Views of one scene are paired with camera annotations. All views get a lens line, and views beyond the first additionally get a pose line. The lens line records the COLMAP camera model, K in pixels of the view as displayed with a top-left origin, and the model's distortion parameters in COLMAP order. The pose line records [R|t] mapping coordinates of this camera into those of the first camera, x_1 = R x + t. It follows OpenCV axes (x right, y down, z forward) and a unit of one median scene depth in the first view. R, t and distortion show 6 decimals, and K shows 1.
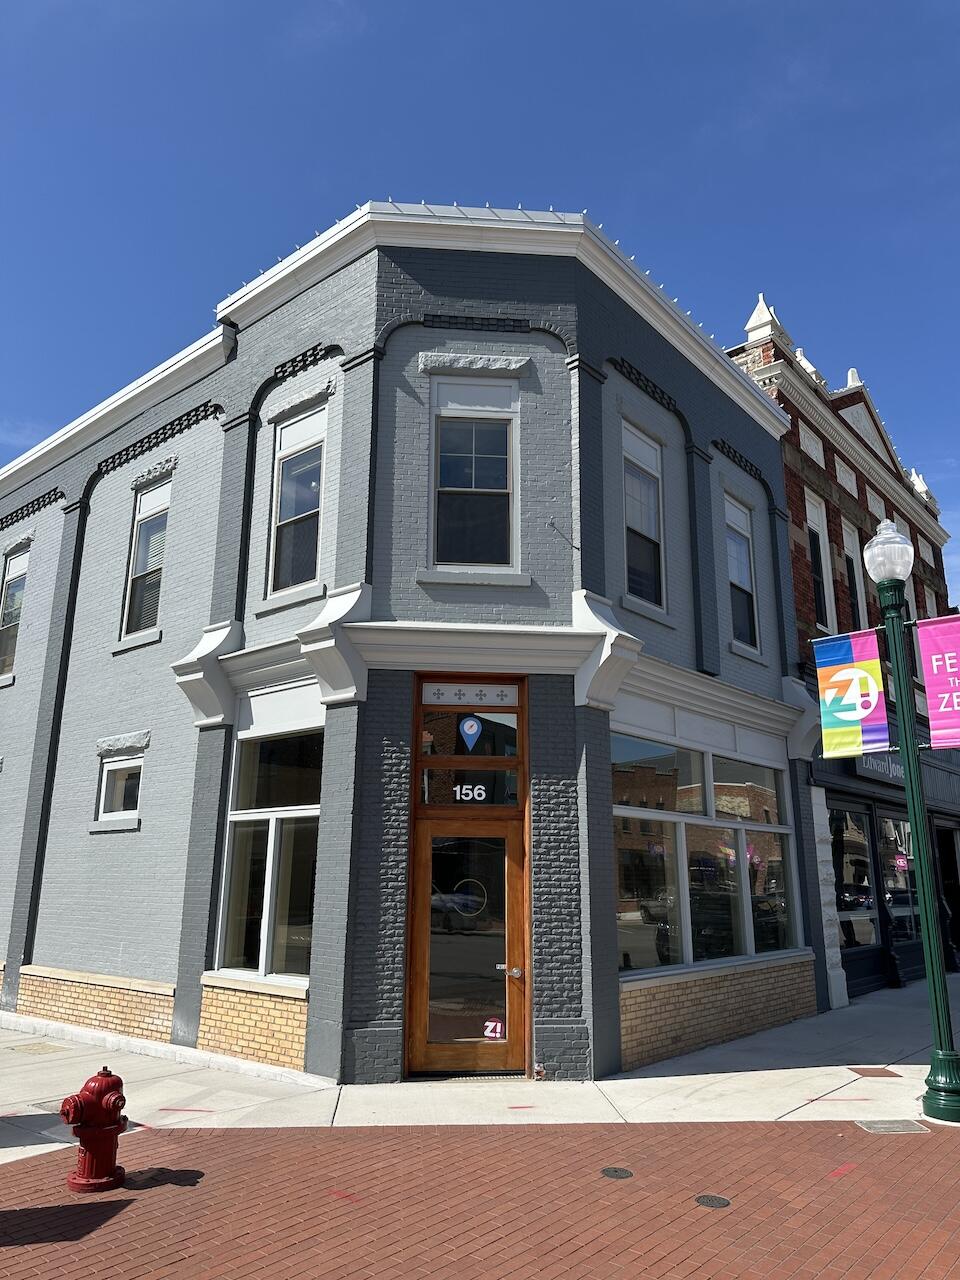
lens RADIAL K [[885.5, 0, 480.0], [0, 885.5, 640.0], [0, 0, 1]] dist [0.083644, -0.002783]
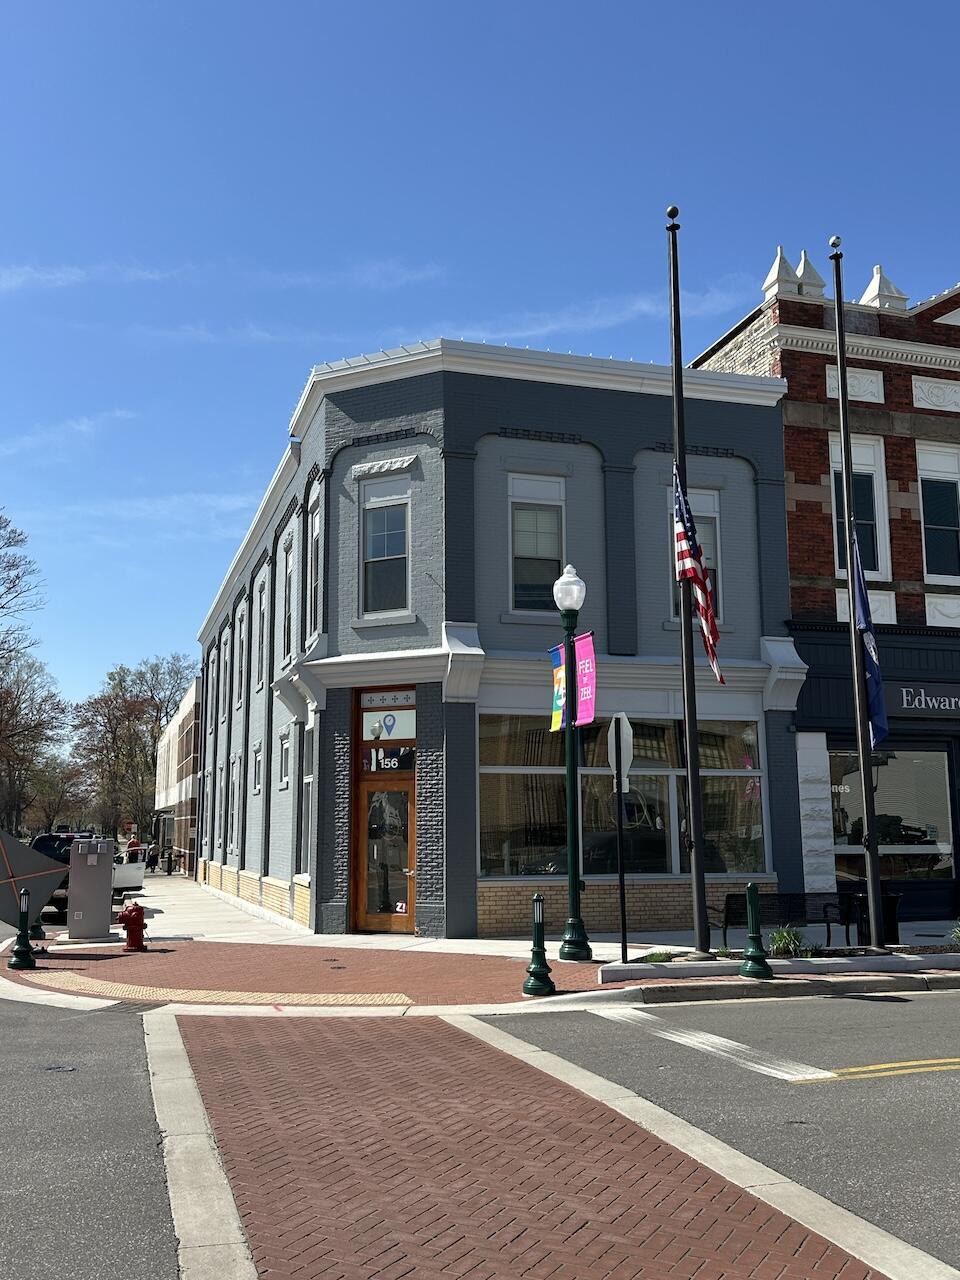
lens RADIAL K [[1156.9, 0, 480.0], [0, 1156.9, 640.0], [0, 0, 1]] dist [0.178445, -0.382272]
pose [[0.844616, -0.092780, -0.527272, 1.103911], [0.145011, 0.987700, 0.058489, -0.123040], [0.515359, -0.125861, 0.847681, -0.553017]]
